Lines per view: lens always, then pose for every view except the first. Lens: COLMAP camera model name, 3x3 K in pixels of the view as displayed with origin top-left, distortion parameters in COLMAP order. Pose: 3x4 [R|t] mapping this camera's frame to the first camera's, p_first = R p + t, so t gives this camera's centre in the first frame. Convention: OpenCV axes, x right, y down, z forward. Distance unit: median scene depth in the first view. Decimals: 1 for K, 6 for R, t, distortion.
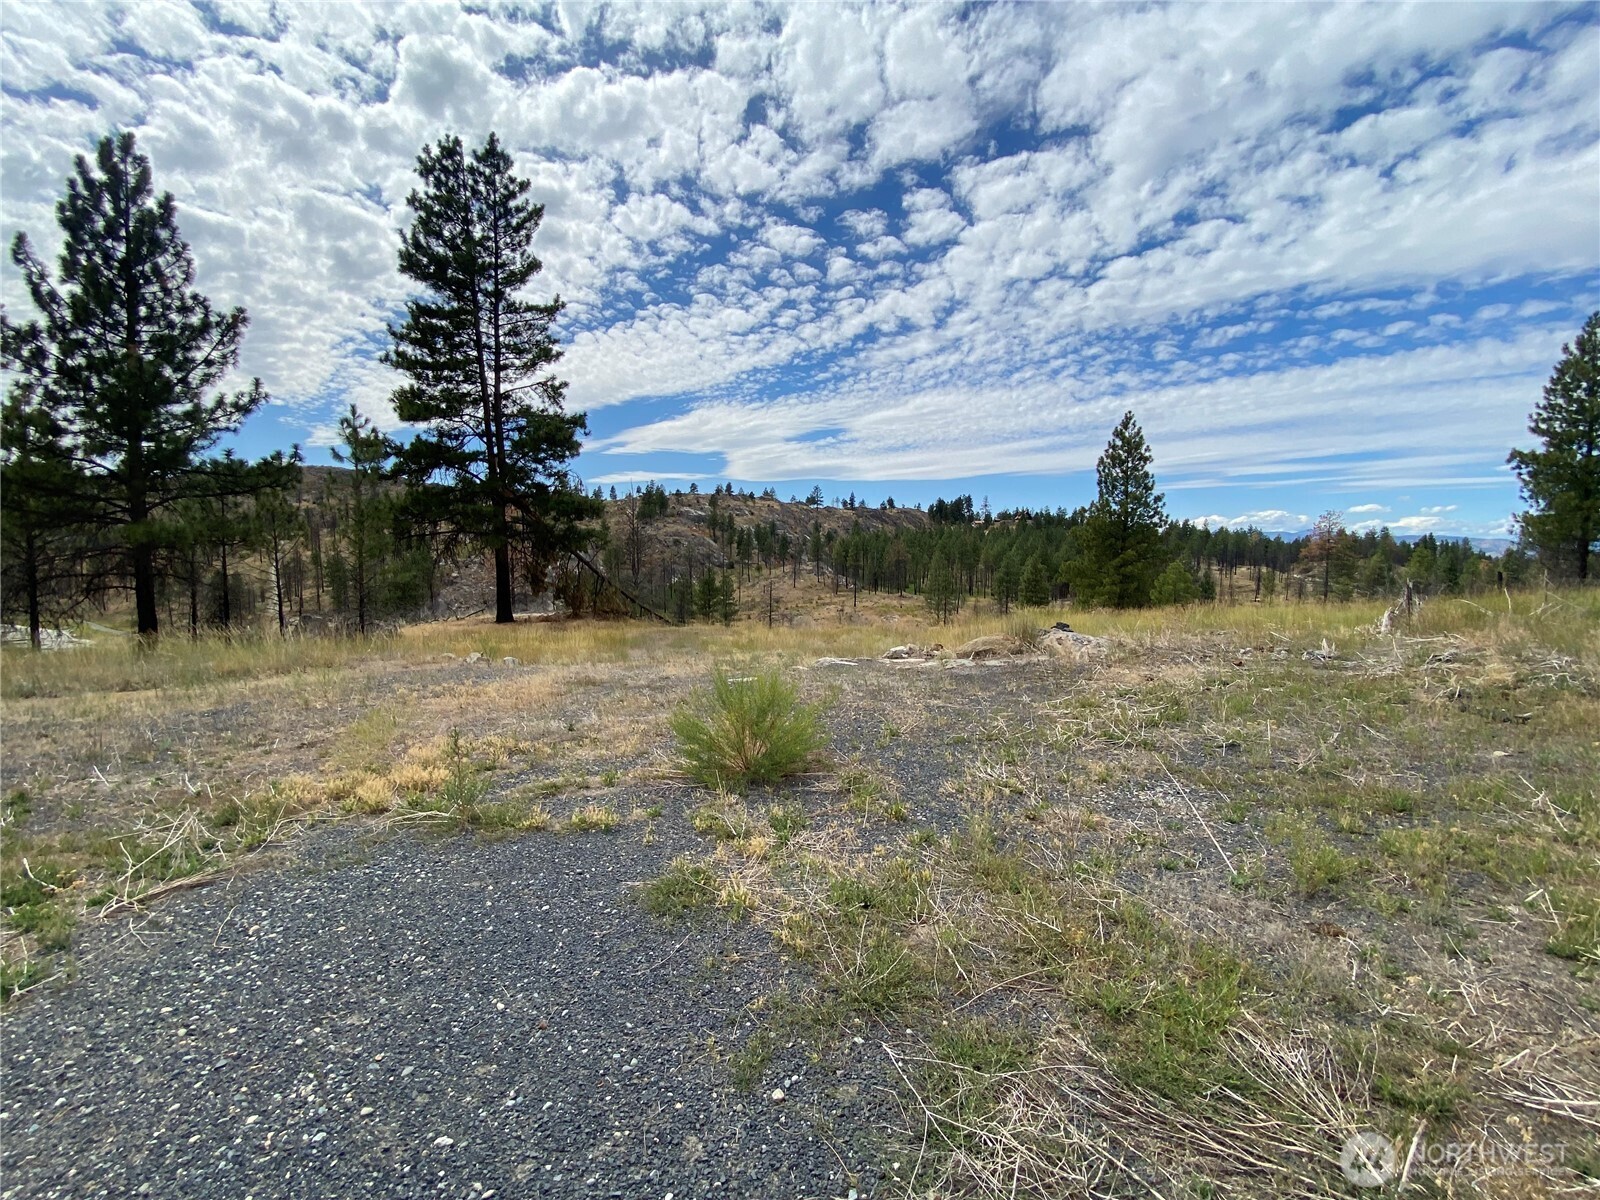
lens RADIAL K [[642.3, 0, 803.6], [0, 642.3, 615.4], [0, 0, 1]] dist [-0.019736, -0.006454]
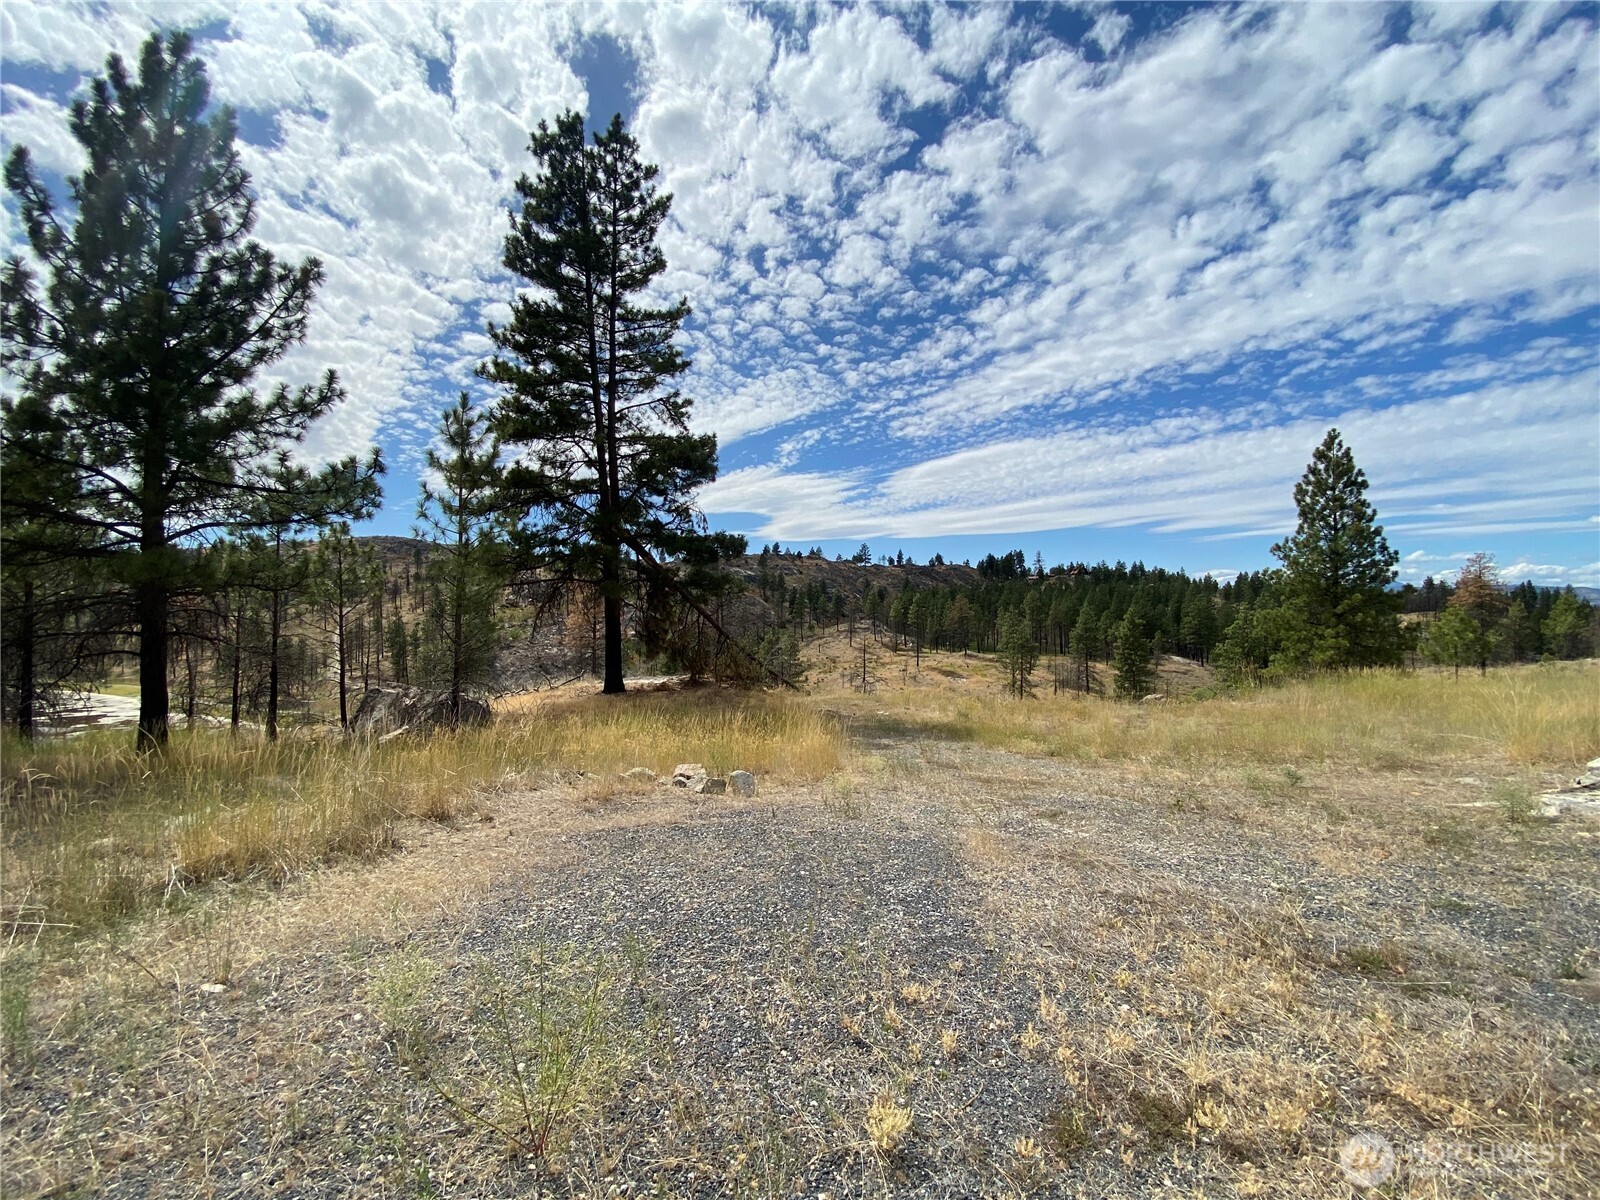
lens RADIAL K [[642.3, 0, 791.7], [0, 642.3, 609.2], [0, 0, 1]] dist [-0.019736, -0.006454]
pose [[0.997034, -0.014656, -0.075559, -0.186594], [0.006832, 0.994680, -0.102790, -0.010972], [0.076664, 0.101969, 0.991829, 0.223750]]
